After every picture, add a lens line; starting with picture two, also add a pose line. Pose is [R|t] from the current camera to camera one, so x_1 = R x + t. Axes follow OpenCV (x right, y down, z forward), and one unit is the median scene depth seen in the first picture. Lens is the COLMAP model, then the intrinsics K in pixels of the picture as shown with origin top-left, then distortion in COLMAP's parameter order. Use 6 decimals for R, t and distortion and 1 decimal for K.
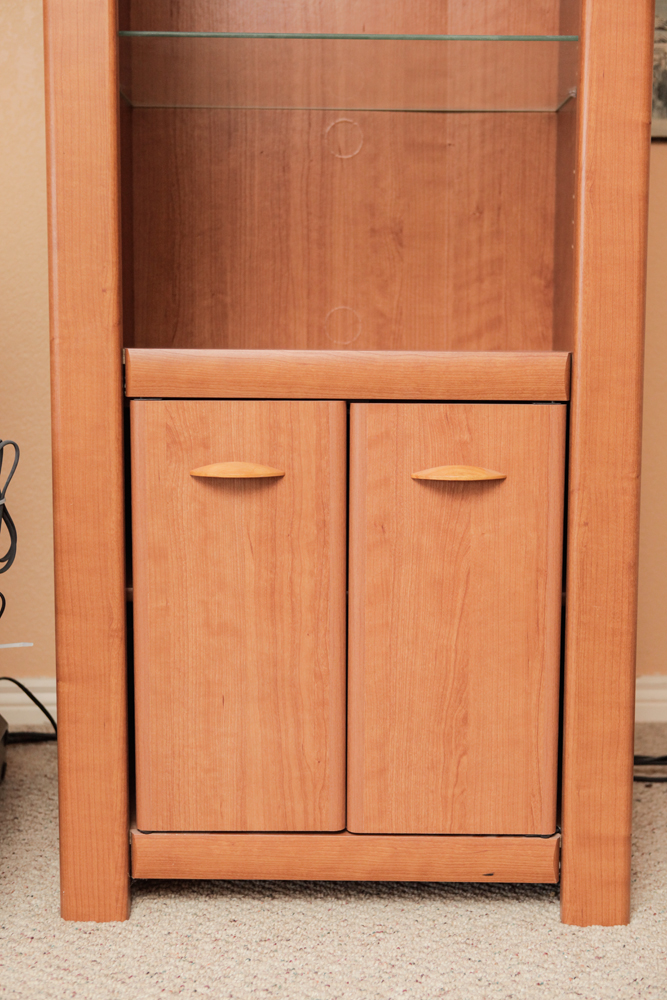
lens RADIAL K [[1383.2, 0, 333.5], [0, 1383.2, 500.0], [0, 0, 1]] dist [0.014671, 0.041386]
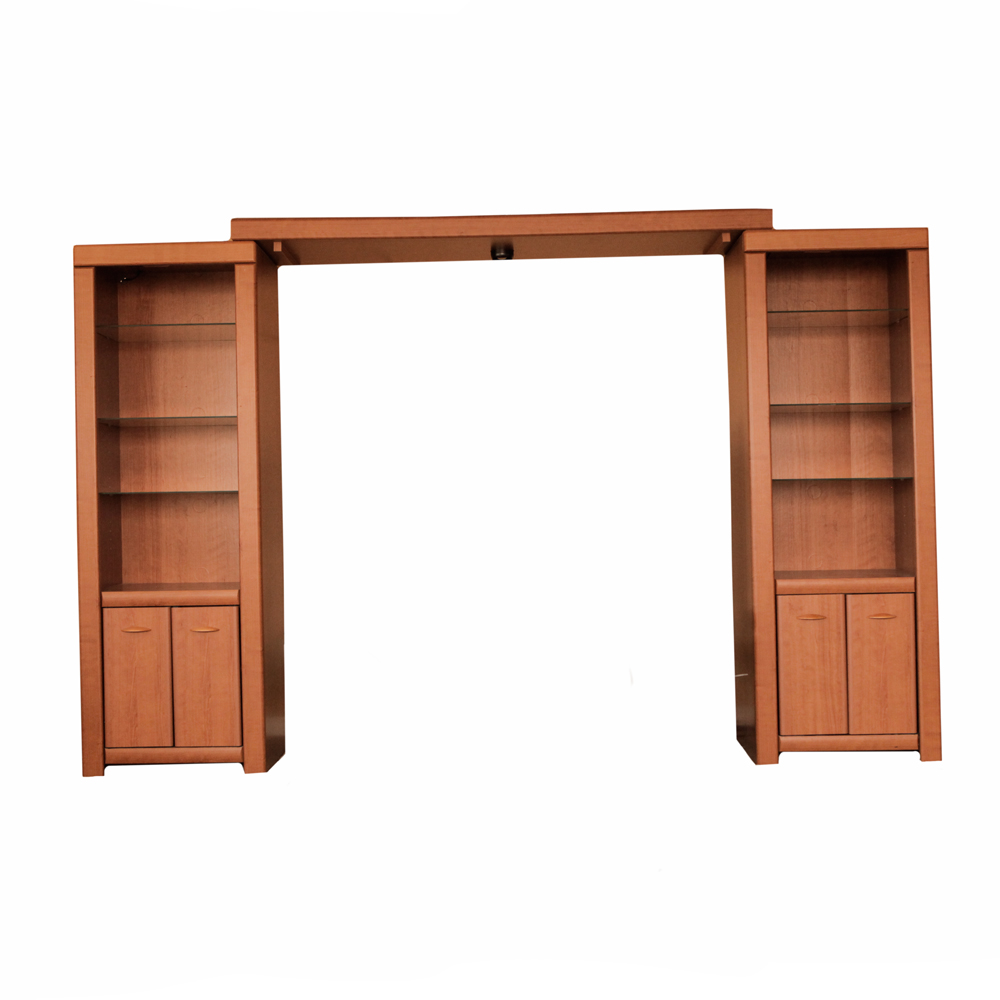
lens RADIAL K [[1430.7, 0, 498.6], [0, 1430.7, 481.4], [0, 0, 1]] dist [-0.025708, -0.026589]
pose [[0.999336, -0.026981, -0.024478, -0.683133], [0.023922, 0.992770, -0.117625, 0.037623], [0.027475, 0.116961, 0.992756, -2.255032]]
